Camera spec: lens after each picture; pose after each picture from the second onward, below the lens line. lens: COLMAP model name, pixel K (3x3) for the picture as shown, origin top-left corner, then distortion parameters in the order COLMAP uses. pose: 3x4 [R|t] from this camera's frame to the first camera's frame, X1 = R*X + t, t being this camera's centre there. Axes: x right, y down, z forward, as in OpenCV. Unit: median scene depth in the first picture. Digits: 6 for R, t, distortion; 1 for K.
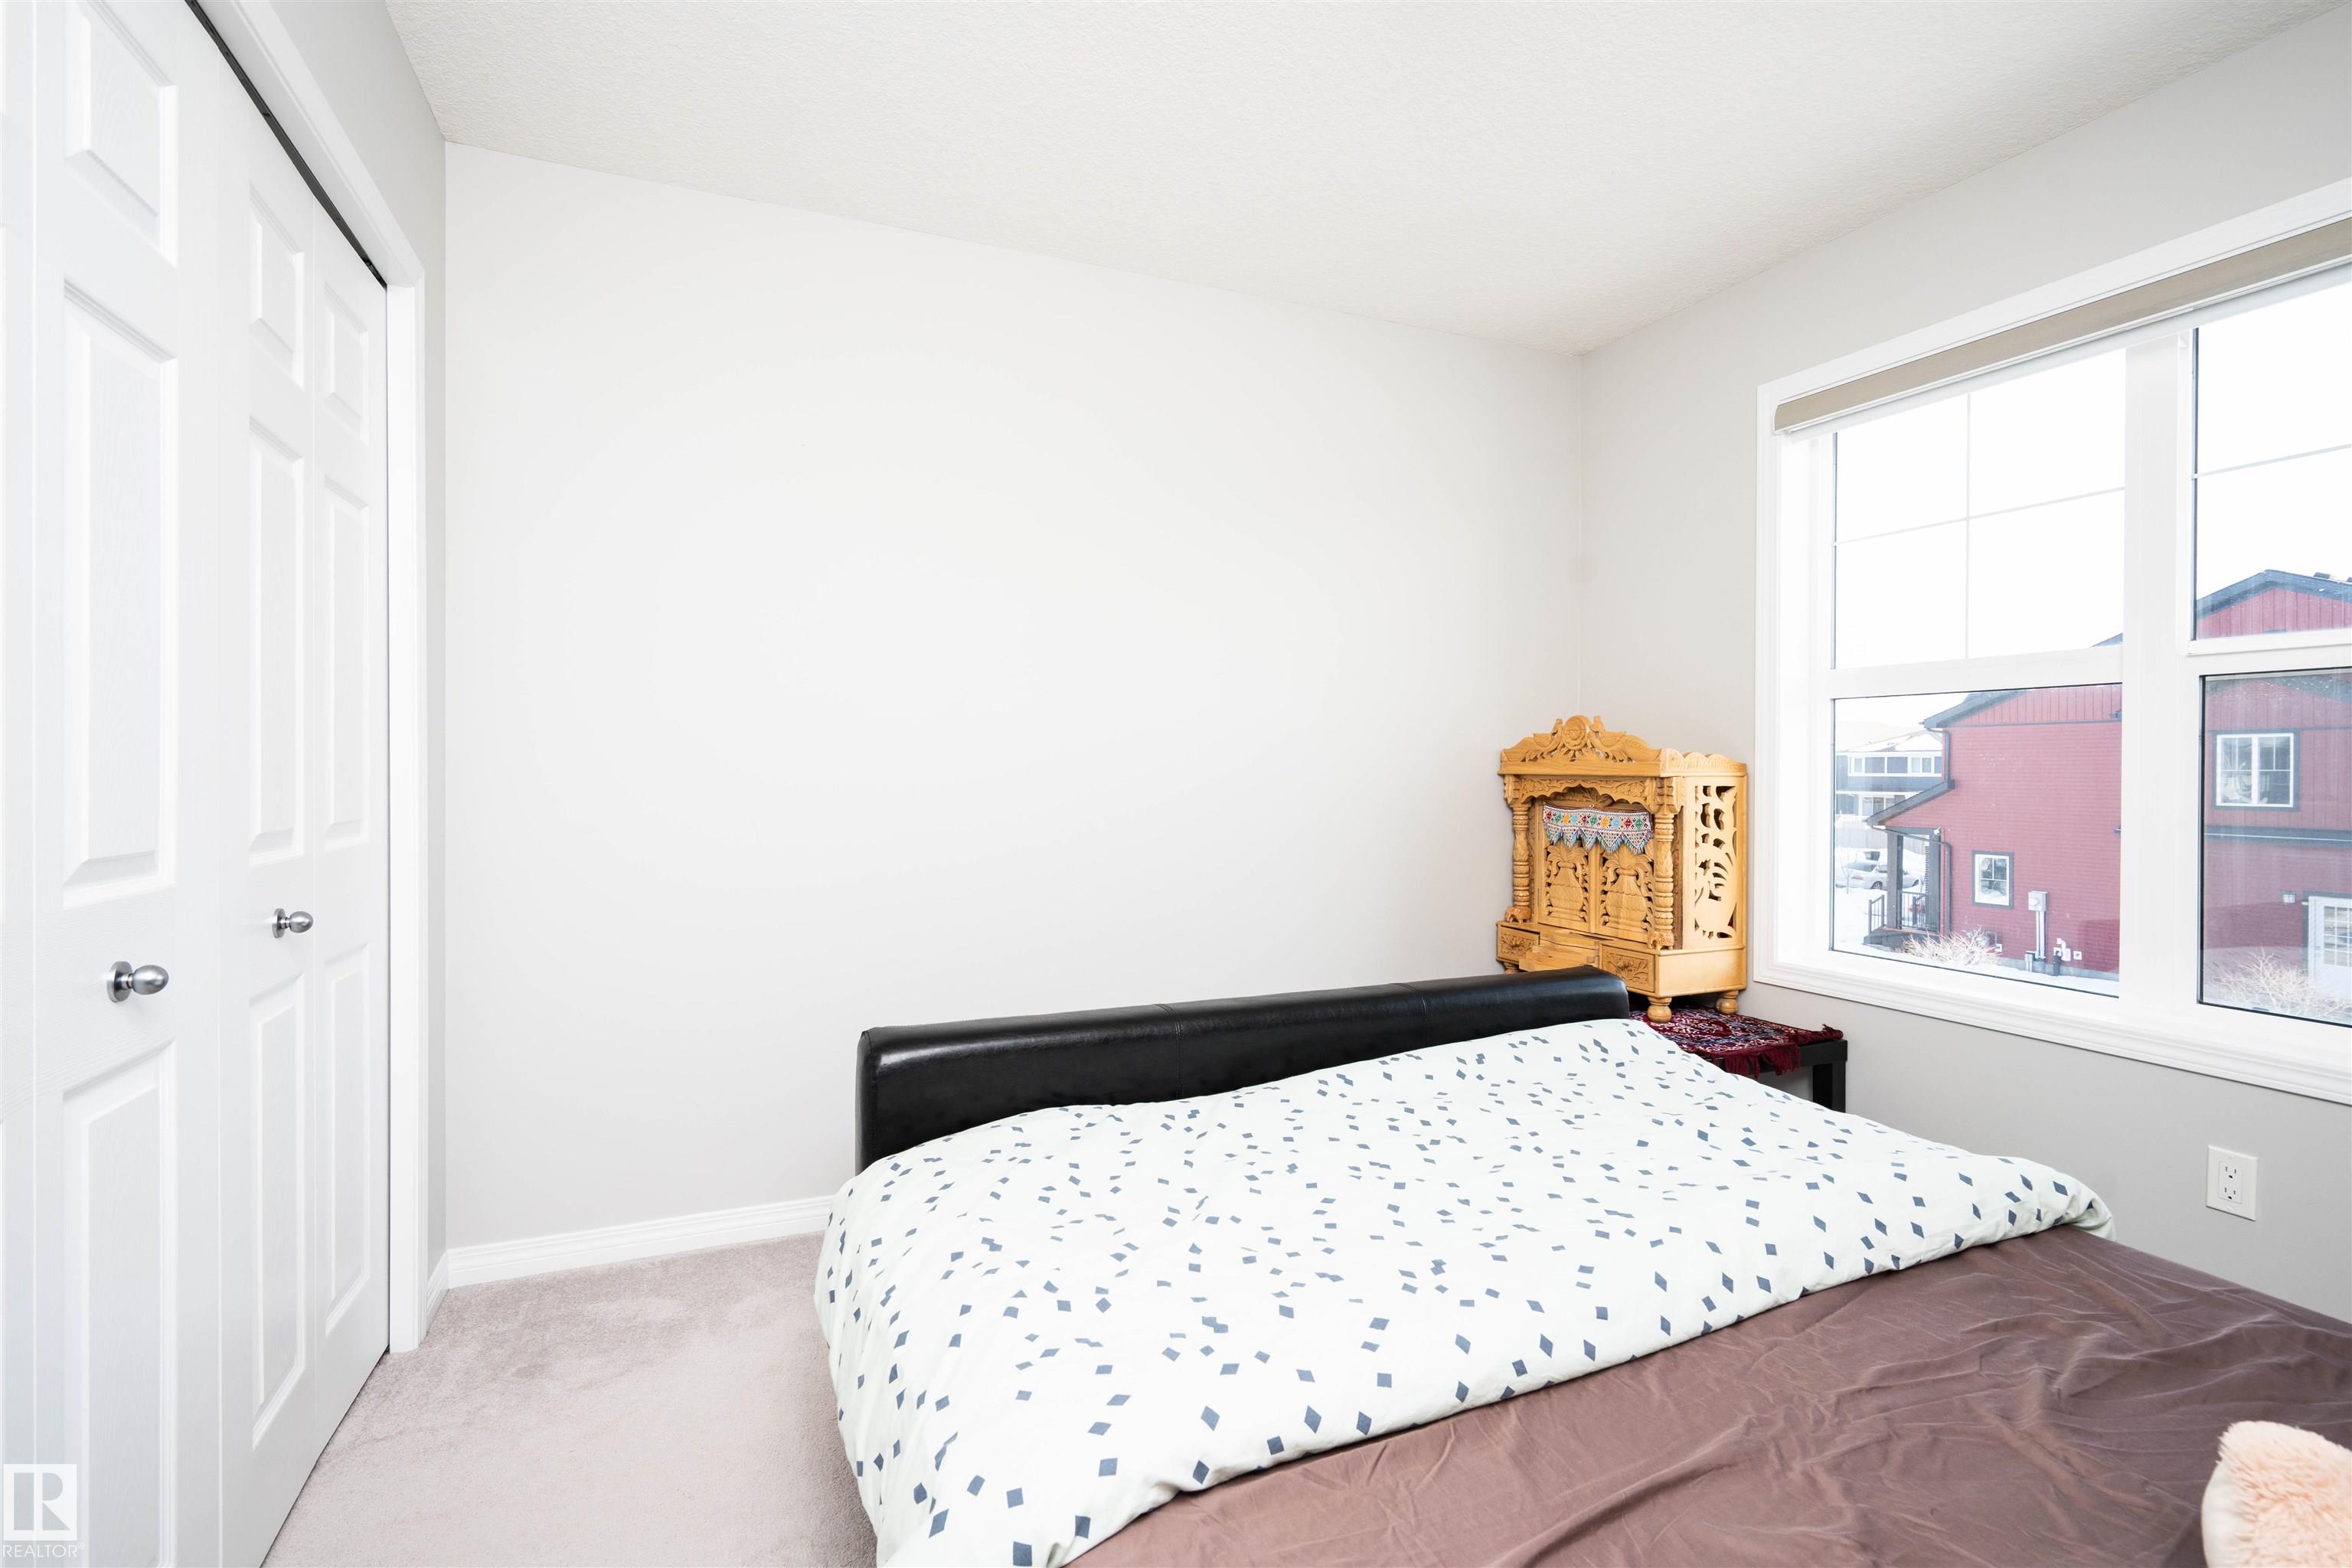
lens RADIAL K [[1097.3, 0, 1169.9], [0, 1097.3, 774.4], [0, 0, 1]] dist [-0.003883, 0.002903]
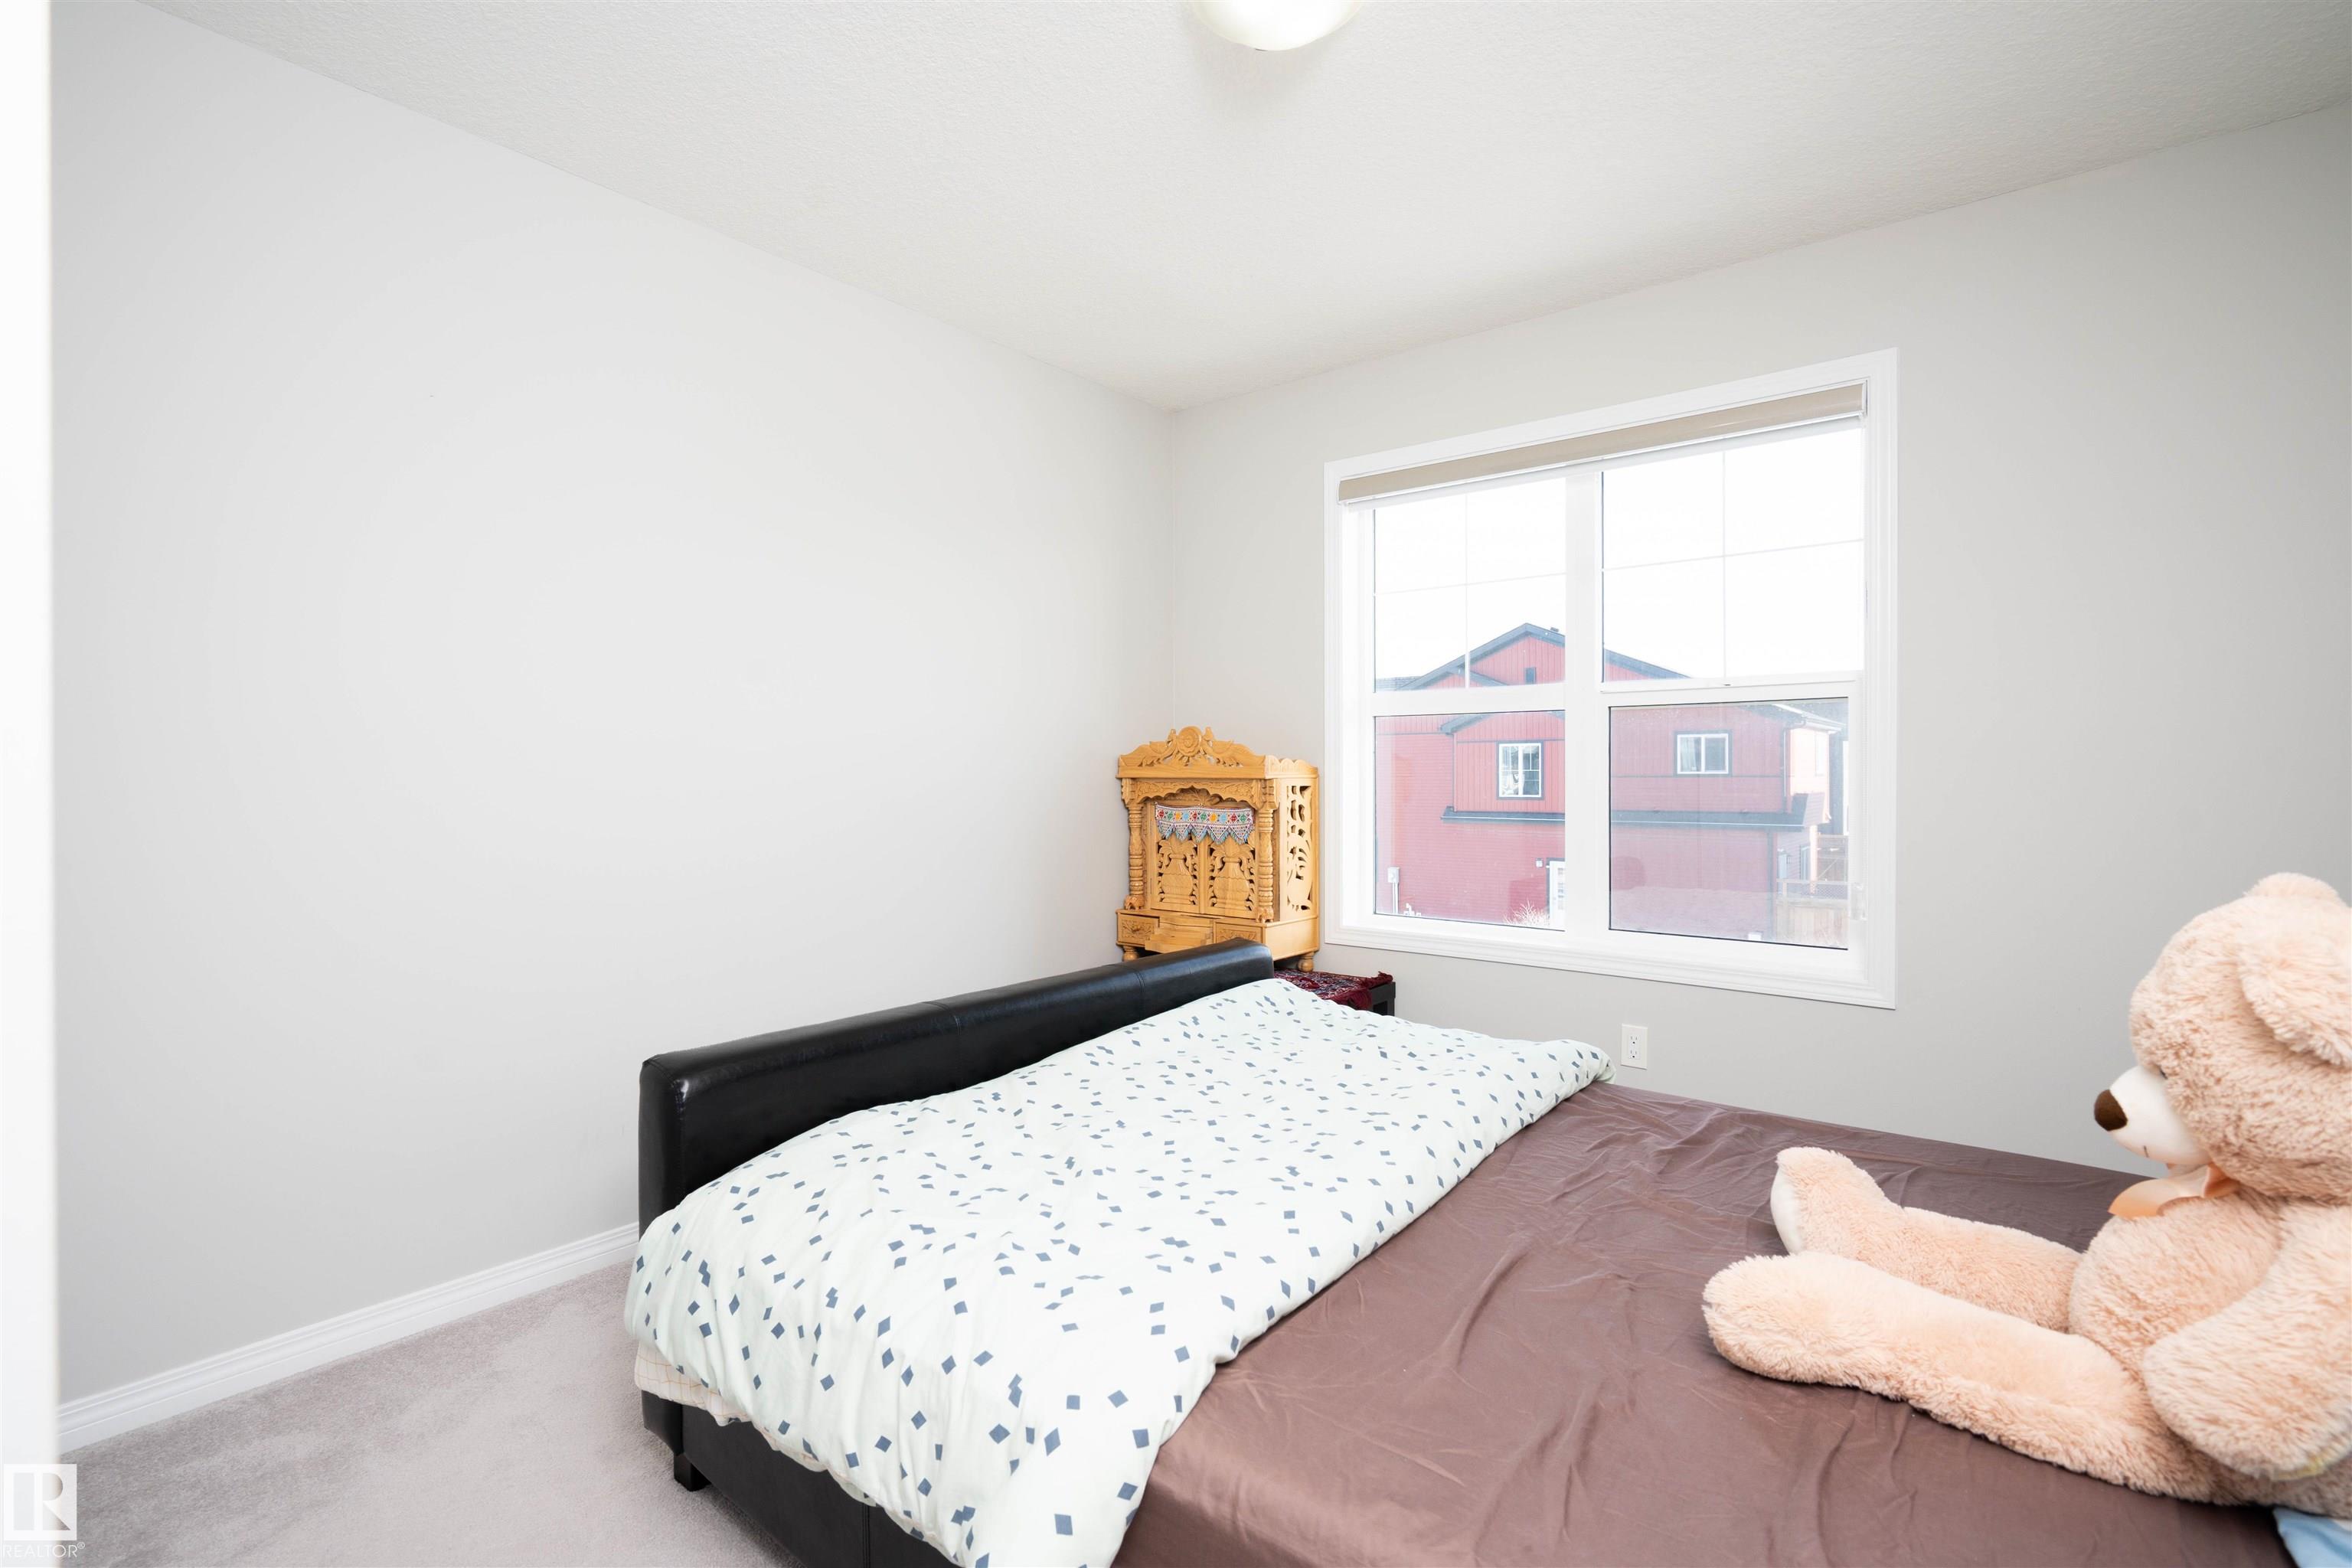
lens RADIAL K [[1097.3, 0, 1194.0], [0, 1097.3, 780.1], [0, 0, 1]] dist [-0.003883, 0.002903]
pose [[0.878621, -0.008416, 0.477445, -0.314549], [0.007433, 0.999965, 0.003948, -0.002785], [-0.477462, 0.000080, 0.878653, -0.034814]]
